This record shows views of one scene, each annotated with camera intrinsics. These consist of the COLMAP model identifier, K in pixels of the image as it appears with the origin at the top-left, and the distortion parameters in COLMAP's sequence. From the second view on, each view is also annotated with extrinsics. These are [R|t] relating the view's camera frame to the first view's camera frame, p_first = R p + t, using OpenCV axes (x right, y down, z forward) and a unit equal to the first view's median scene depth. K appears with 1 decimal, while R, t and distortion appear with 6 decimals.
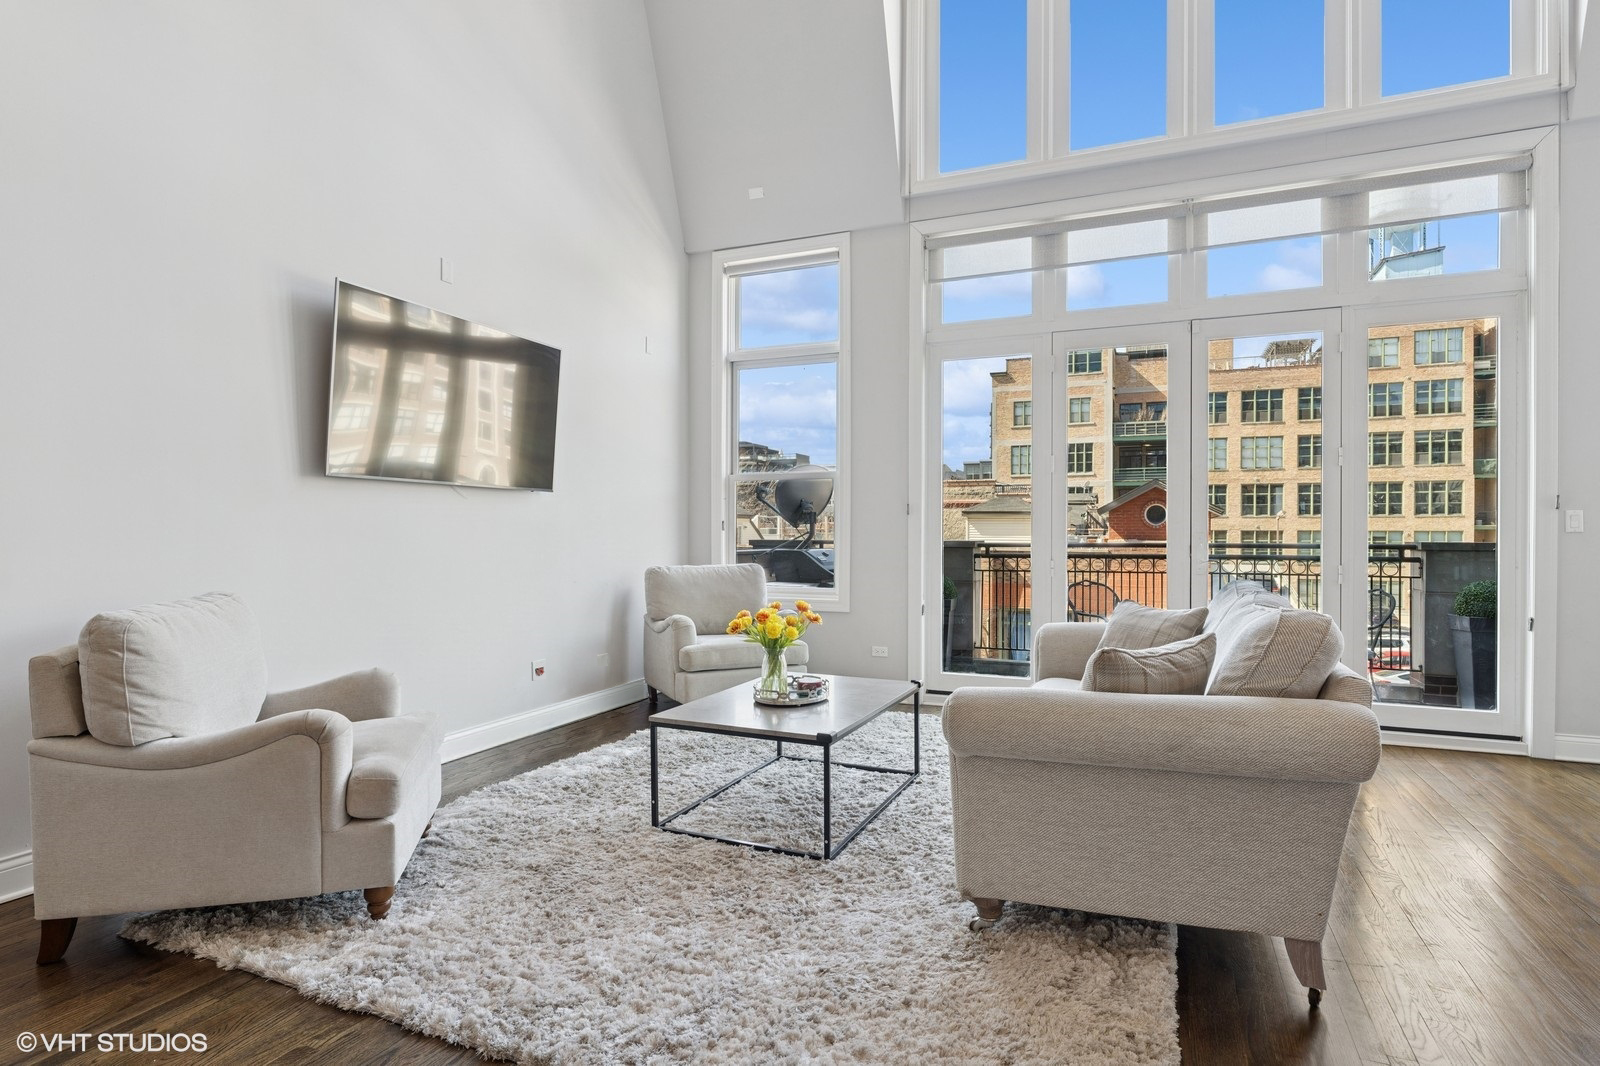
lens RADIAL K [[836.1, 0, 800.0], [0, 836.1, 533.0], [0, 0, 1]] dist [-0.001599, 0.000290]
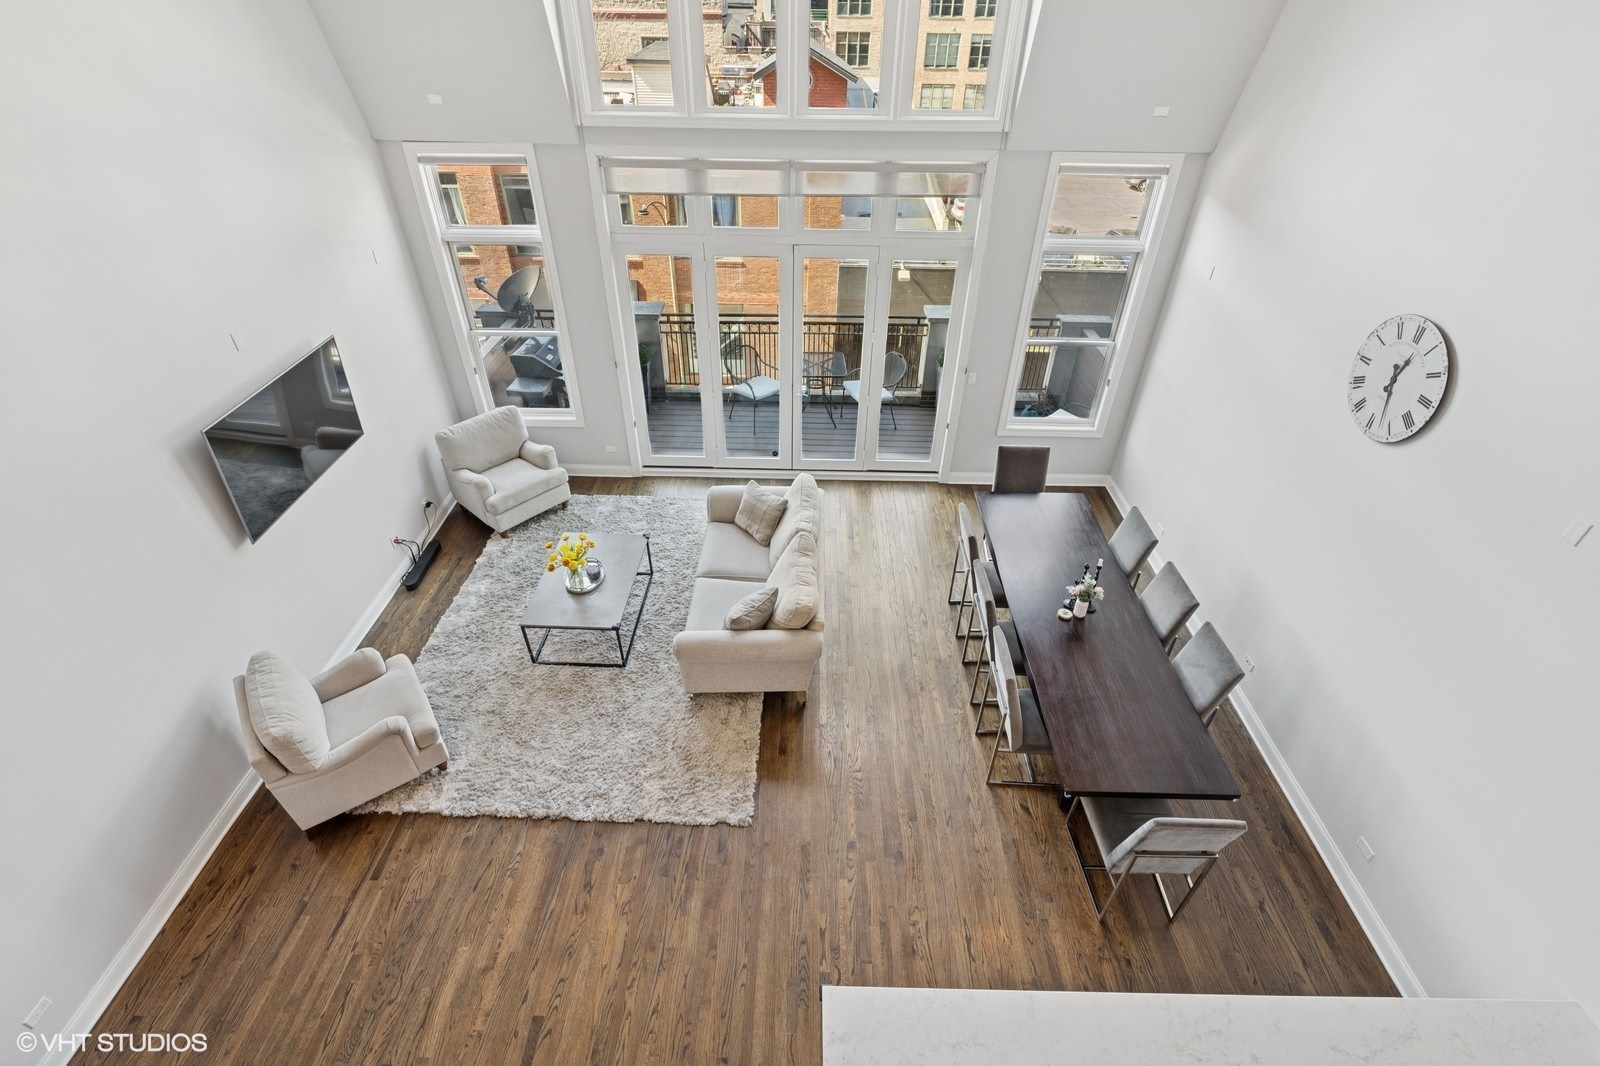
lens RADIAL K [[720.0, 0, 800.0], [0, 720.0, 533.0], [0, 0, 1]] dist [0.000313, -0.000096]
pose [[0.925750, -0.217418, 0.309382, -0.052416], [-0.009512, 0.804525, 0.593842, -1.075657], [-0.378018, -0.552692, 0.742721, -0.428794]]
